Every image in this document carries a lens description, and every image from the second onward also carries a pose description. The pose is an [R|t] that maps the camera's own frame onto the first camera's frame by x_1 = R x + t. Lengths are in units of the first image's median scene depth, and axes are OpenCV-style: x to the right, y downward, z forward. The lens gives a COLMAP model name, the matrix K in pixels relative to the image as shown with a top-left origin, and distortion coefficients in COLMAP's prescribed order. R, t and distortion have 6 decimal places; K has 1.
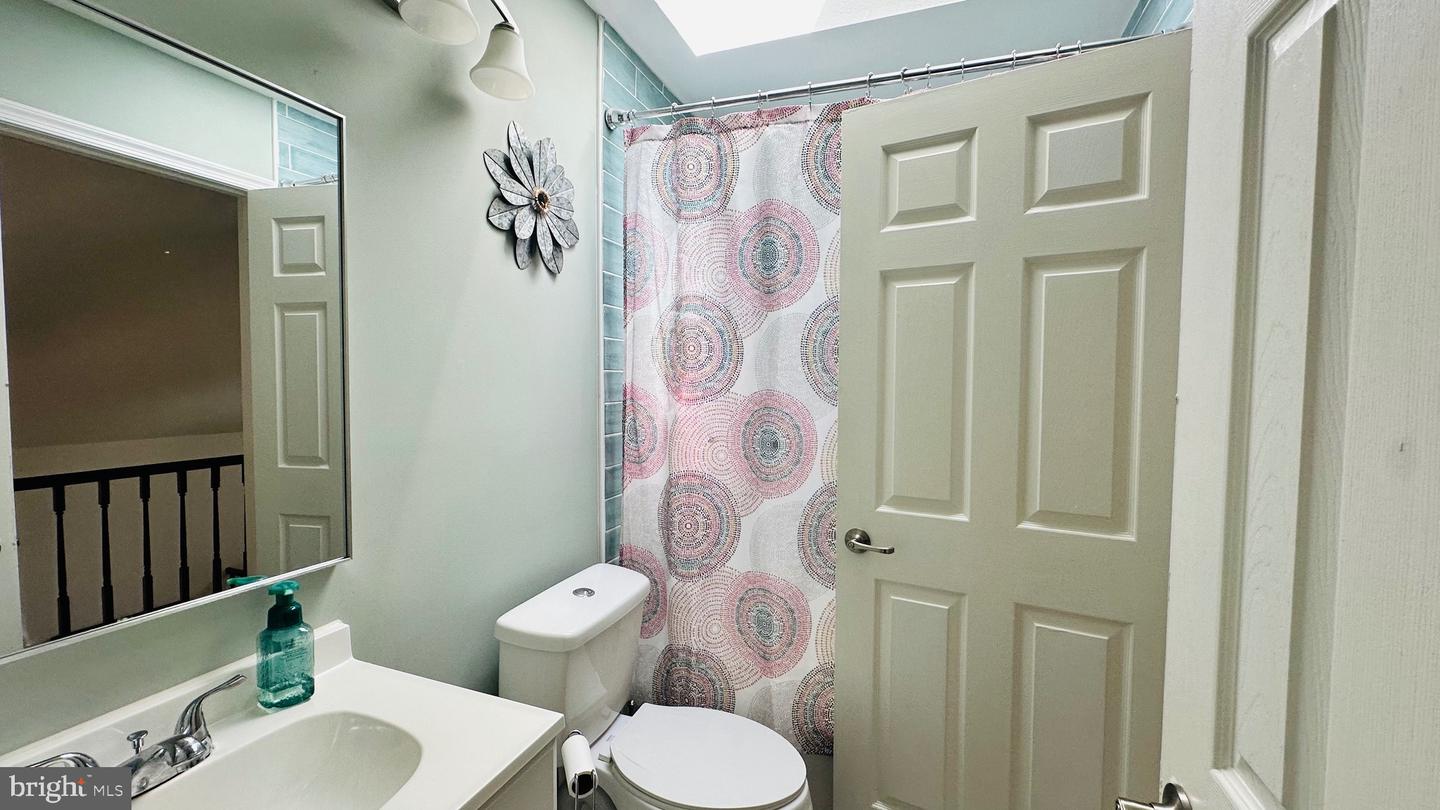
lens RADIAL K [[570.1, 0, 719.4], [0, 570.1, 402.5], [0, 0, 1]] dist [-0.003840, -0.000414]
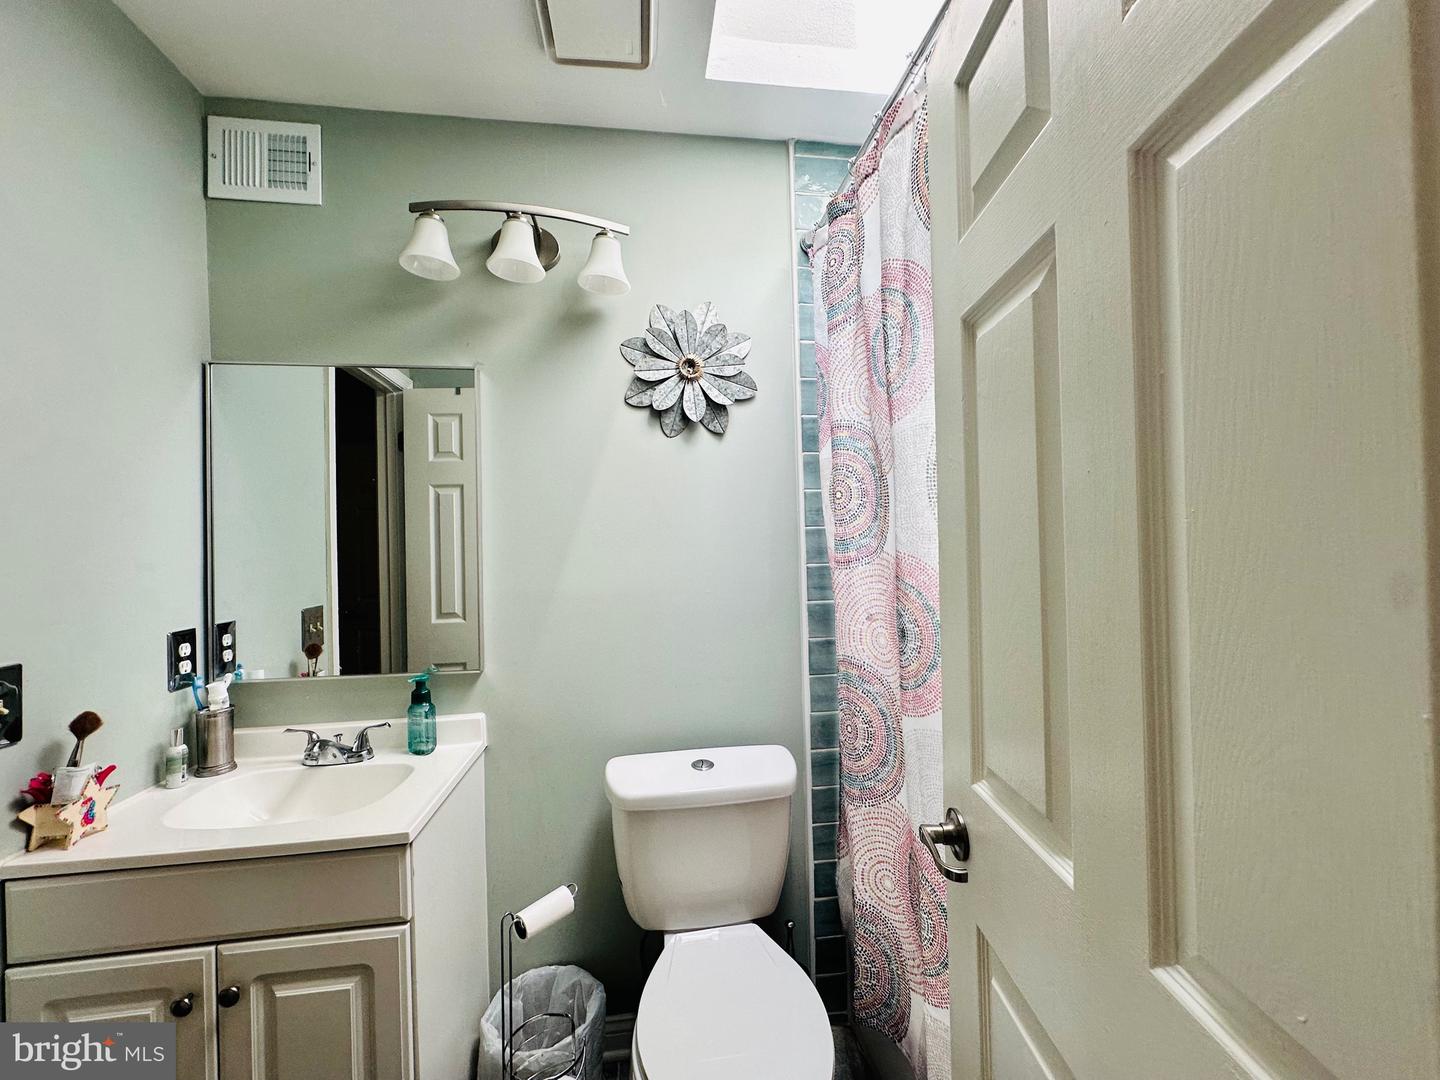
lens RADIAL K [[579.6, 0, 720.5], [0, 579.6, 544.2], [0, 0, 1]] dist [-0.006301, 0.002136]
pose [[0.497903, -0.019512, -0.867013, 0.592623], [-0.007518, 0.999612, -0.026813, -0.006734], [0.867200, 0.019868, 0.497564, 0.515697]]
